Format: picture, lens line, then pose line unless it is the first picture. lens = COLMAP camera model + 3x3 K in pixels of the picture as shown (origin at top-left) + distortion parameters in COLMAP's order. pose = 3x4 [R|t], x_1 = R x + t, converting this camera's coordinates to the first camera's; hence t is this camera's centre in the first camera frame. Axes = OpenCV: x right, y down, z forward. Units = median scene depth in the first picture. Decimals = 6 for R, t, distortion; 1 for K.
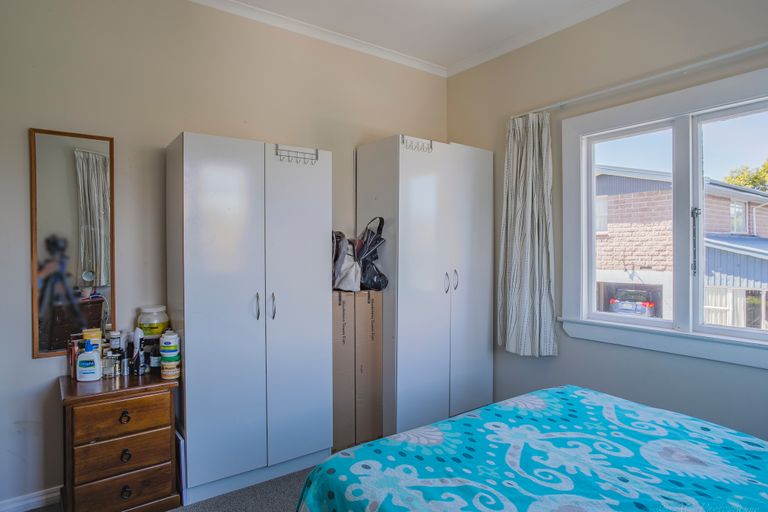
lens RADIAL K [[454.3, 0, 379.4], [0, 454.3, 257.2], [0, 0, 1]] dist [-0.014272, 0.003606]
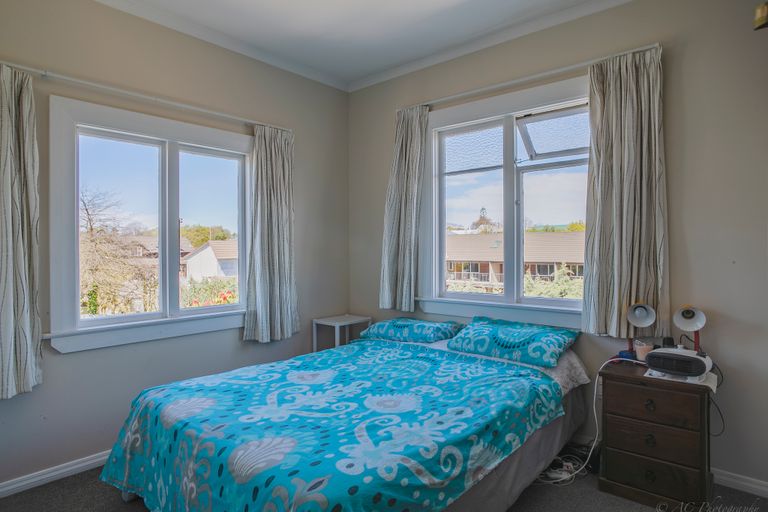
lens RADIAL K [[454.3, 0, 379.3], [0, 454.3, 253.4], [0, 0, 1]] dist [-0.014272, 0.003606]
pose [[-0.227728, -0.004825, 0.973713, -0.937955], [0.022905, 0.999684, 0.010310, -0.012892], [-0.973455, 0.024651, -0.227545, 1.066179]]
